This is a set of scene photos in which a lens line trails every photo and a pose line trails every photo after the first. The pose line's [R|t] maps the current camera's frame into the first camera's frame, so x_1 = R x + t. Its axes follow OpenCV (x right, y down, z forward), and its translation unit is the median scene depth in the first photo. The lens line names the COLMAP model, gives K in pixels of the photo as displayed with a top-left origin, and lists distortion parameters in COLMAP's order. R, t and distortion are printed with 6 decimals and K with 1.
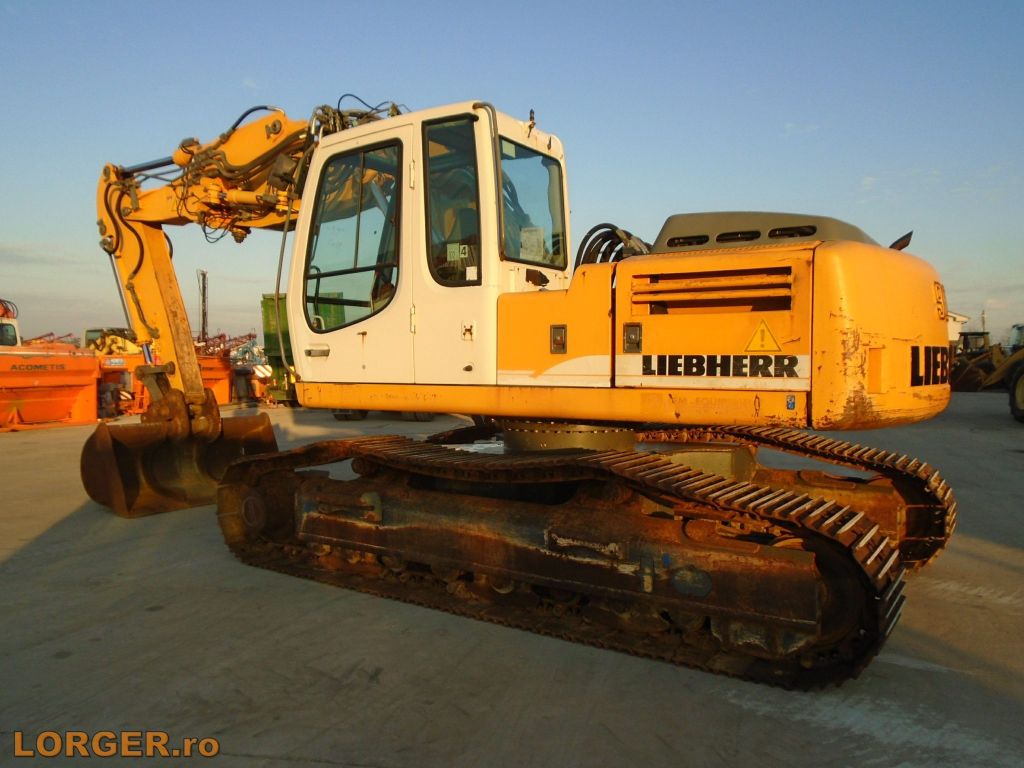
lens RADIAL K [[781.5, 0, 512.0], [0, 781.5, 384.0], [0, 0, 1]] dist [-0.002562, 0.000678]
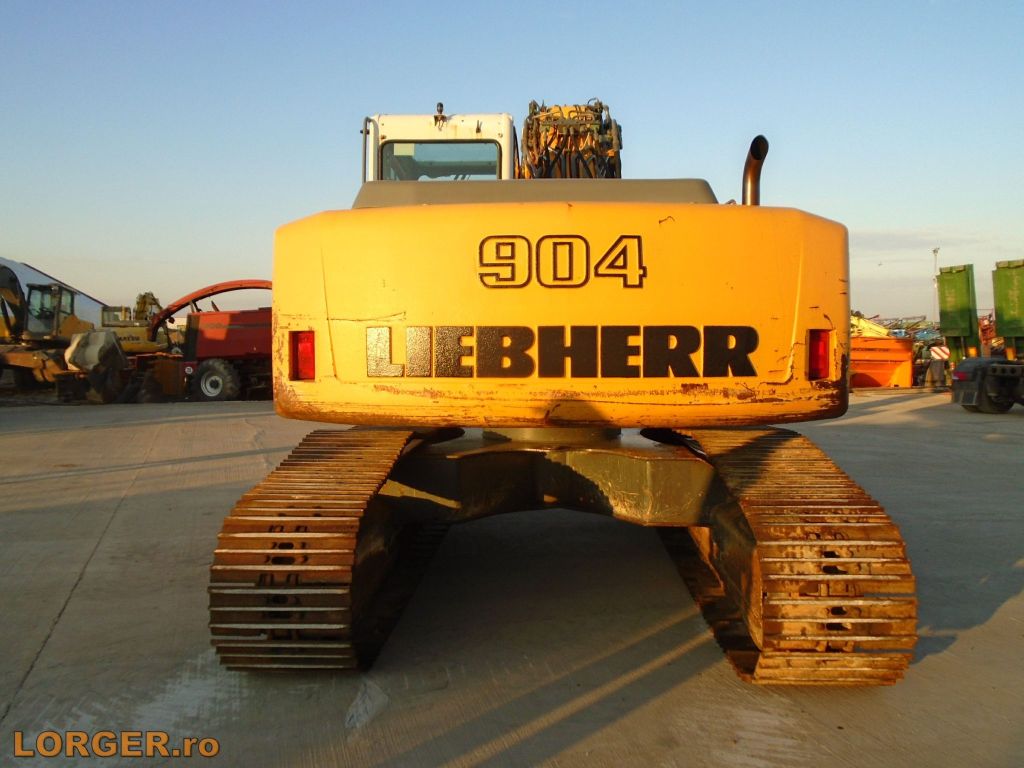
lens RADIAL K [[781.5, 0, 512.0], [0, 781.5, 384.0], [0, 0, 1]] dist [-0.002562, 0.000678]
pose [[0.530576, 0.048212, -0.846265, 1.376981], [-0.026788, 0.998836, 0.040109, -0.027988], [0.847214, 0.001389, 0.531250, 0.739262]]
